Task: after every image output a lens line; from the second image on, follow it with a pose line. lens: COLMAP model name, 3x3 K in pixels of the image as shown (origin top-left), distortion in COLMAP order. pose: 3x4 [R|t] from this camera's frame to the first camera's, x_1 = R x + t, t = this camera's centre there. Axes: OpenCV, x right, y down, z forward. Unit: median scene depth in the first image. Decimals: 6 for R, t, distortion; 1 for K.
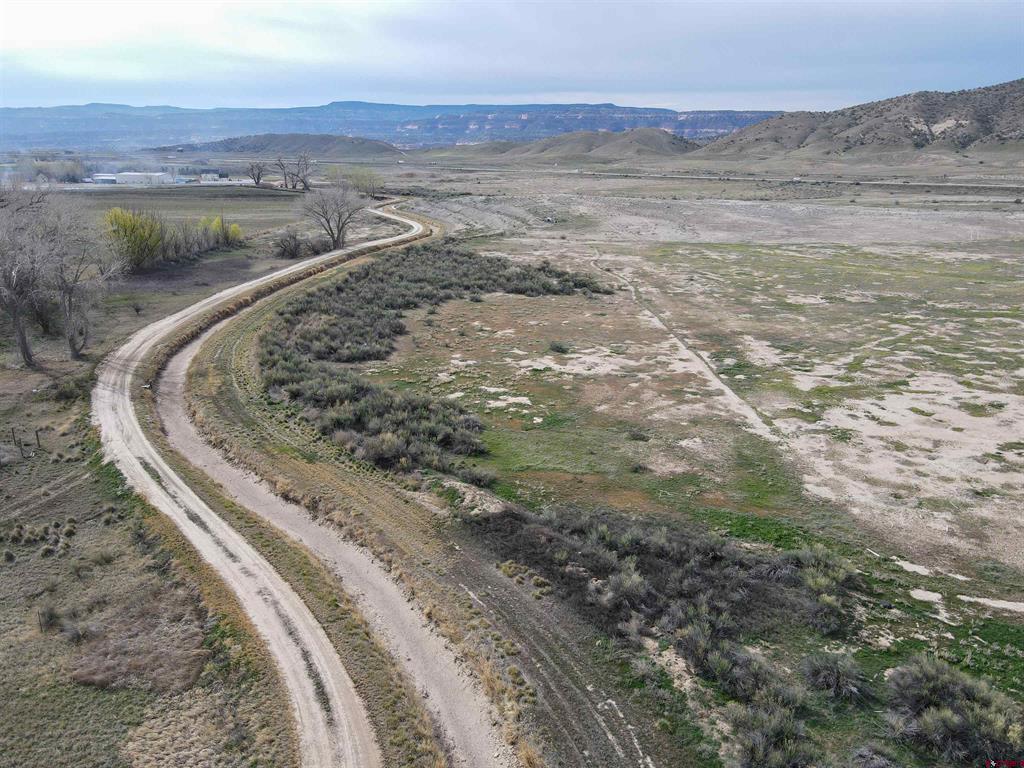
lens RADIAL K [[753.8, 0, 510.3], [0, 753.8, 387.4], [0, 0, 1]] dist [0.002672, 0.014042]
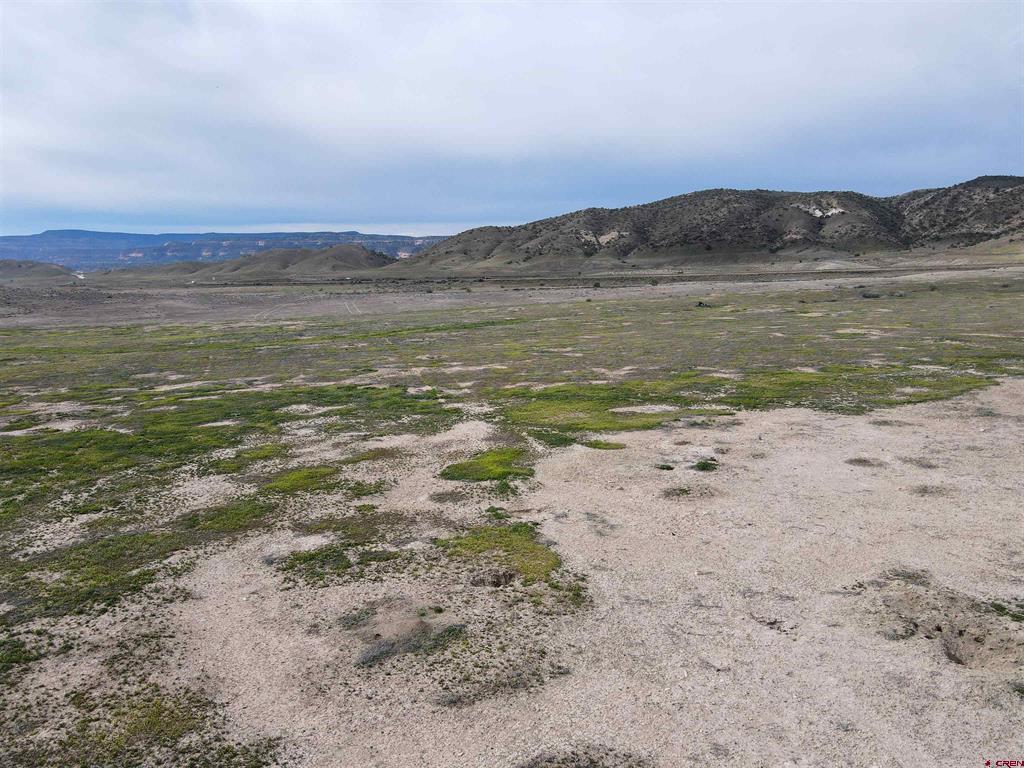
lens RADIAL K [[753.8, 0, 503.8], [0, 753.8, 375.5], [0, 0, 1]] dist [0.002672, 0.014042]
pose [[0.953005, -0.062293, 0.296481, 0.546931], [0.112318, 0.981540, -0.154803, -0.024059], [-0.281365, 0.180829, 0.942409, 0.380619]]
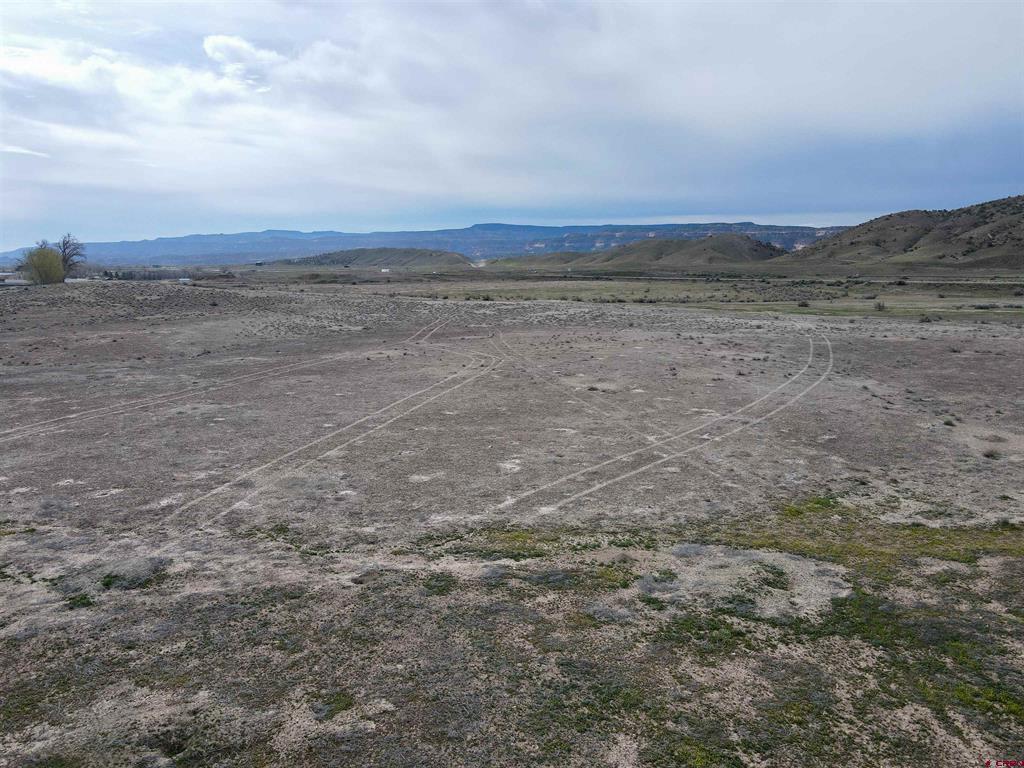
lens RADIAL K [[753.8, 0, 497.9], [0, 753.8, 360.7], [0, 0, 1]] dist [0.002672, 0.014042]
pose [[0.979415, 0.022637, -0.200582, 0.710671], [-0.058946, 0.982454, -0.176947, -0.221465], [0.193057, 0.185128, 0.963564, 0.982916]]
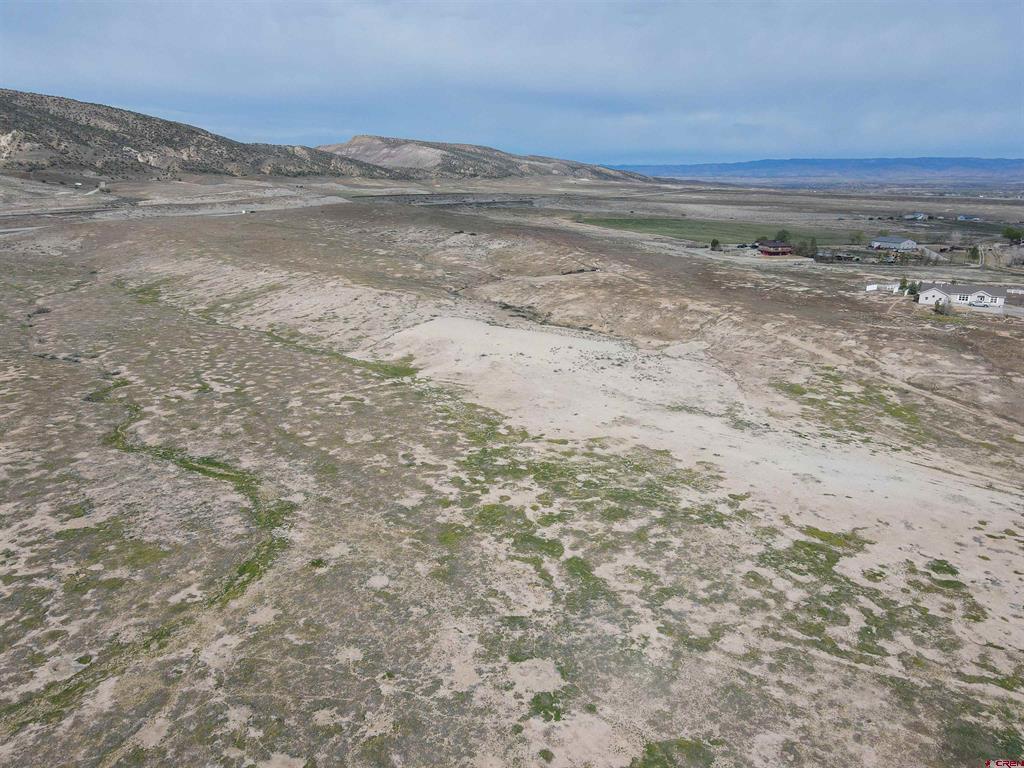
lens RADIAL K [[753.8, 0, 502.0], [0, 753.8, 374.0], [0, 0, 1]] dist [0.002672, 0.014042]
pose [[-0.417050, -0.248187, 0.874341, 0.022248], [0.252861, 0.892332, 0.373905, -0.348639], [-0.873001, 0.377024, -0.309390, 0.720898]]
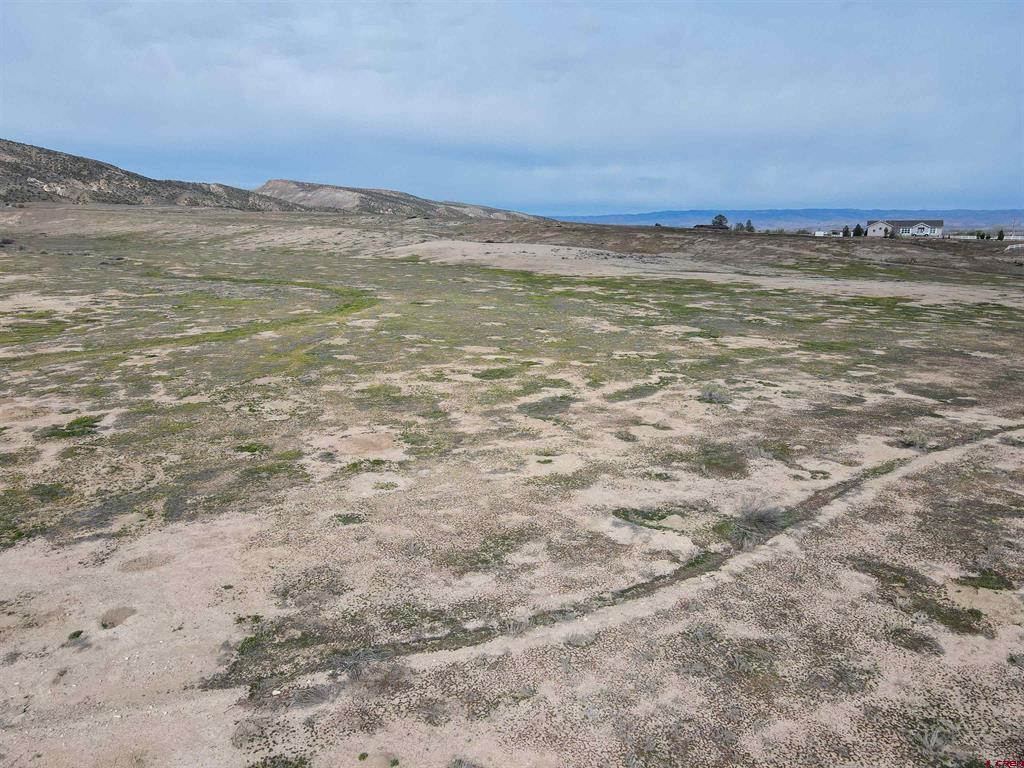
lens RADIAL K [[753.8, 0, 501.2], [0, 753.8, 381.6], [0, 0, 1]] dist [0.002672, 0.014042]
pose [[-0.516322, -0.186860, 0.835760, 0.018933], [0.238656, 0.905850, 0.349970, -0.207034], [-0.822469, 0.380156, -0.423115, 0.895164]]
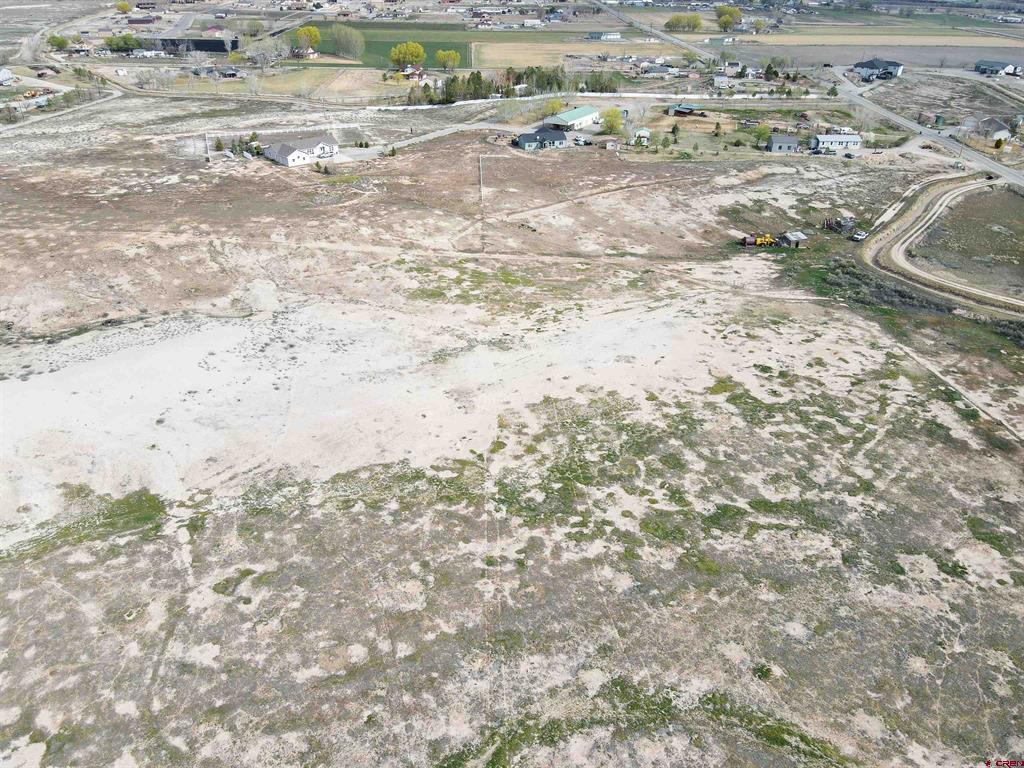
lens RADIAL K [[753.8, 0, 500.4], [0, 753.8, 381.0], [0, 0, 1]] dist [0.002672, 0.014042]
pose [[-0.993556, 0.038552, -0.106589, 0.640990], [-0.051967, 0.680788, 0.730635, -0.531219], [0.100731, 0.731465, -0.674397, 0.878707]]
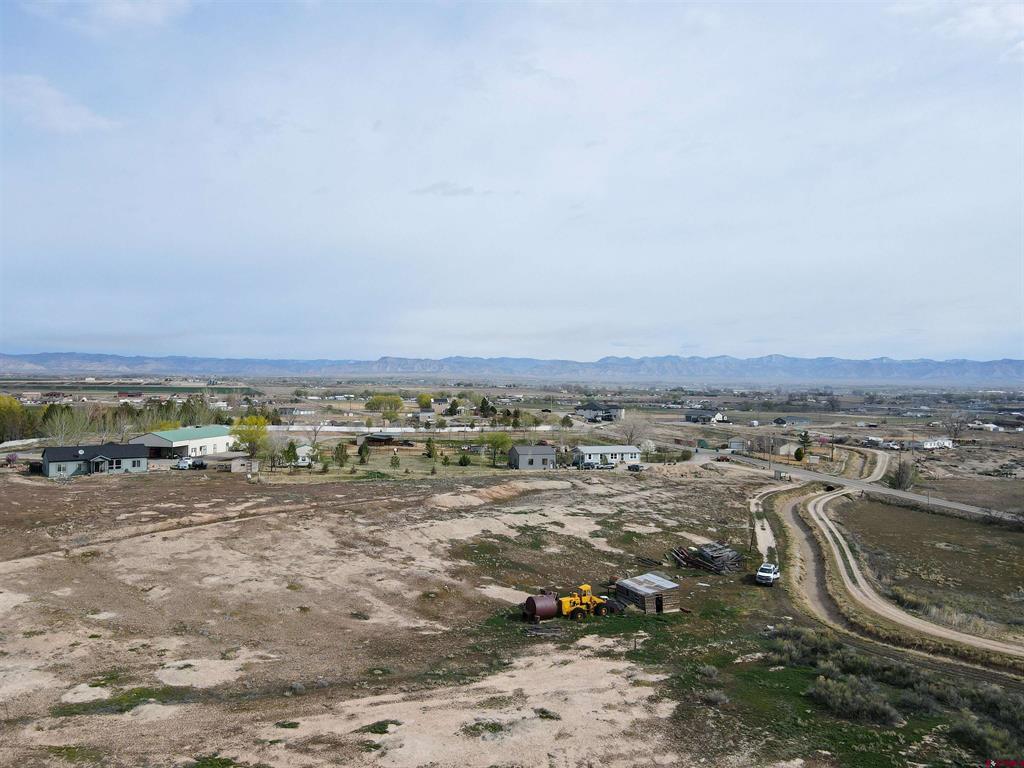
lens RADIAL K [[753.8, 0, 502.2], [0, 753.8, 379.6], [0, 0, 1]] dist [0.002672, 0.014042]
pose [[-0.890947, -0.029655, -0.453139, 0.363573], [-0.160552, 0.953988, 0.253240, -0.103259], [0.424779, 0.298376, -0.854713, 0.327167]]
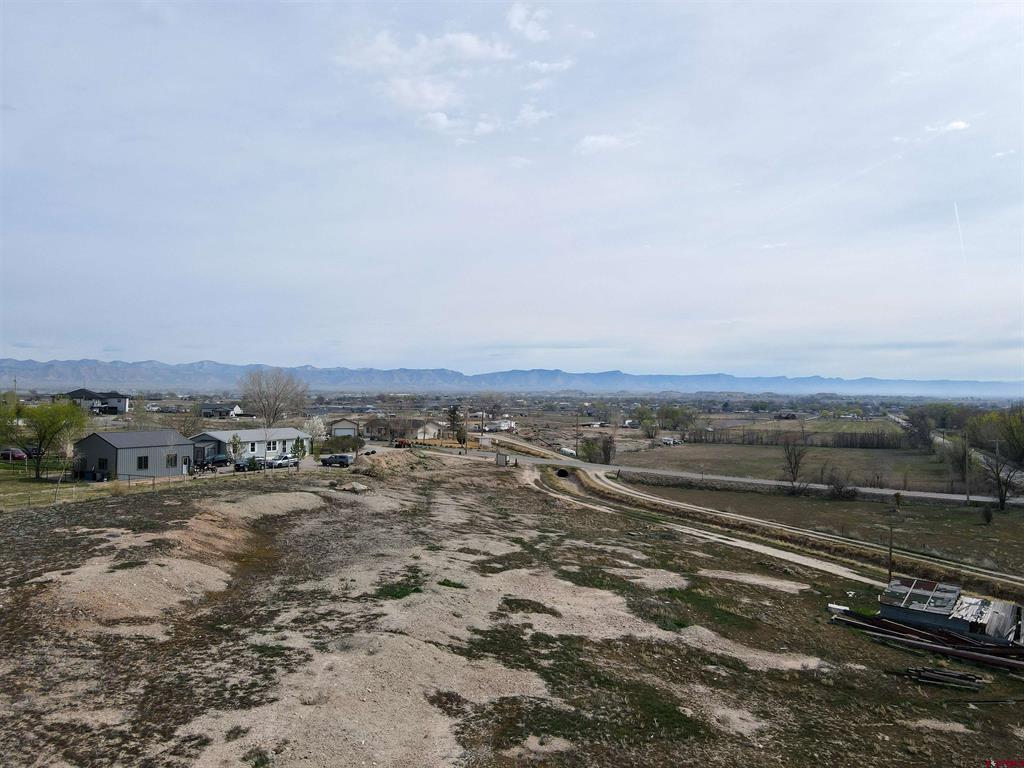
lens RADIAL K [[753.8, 0, 504.0], [0, 753.8, 378.8], [0, 0, 1]] dist [0.002672, 0.014042]
pose [[-0.365751, -0.037583, -0.929954, 0.238338], [-0.286012, 0.955374, 0.073879, 0.084827], [0.885677, 0.292999, -0.360178, -0.094740]]
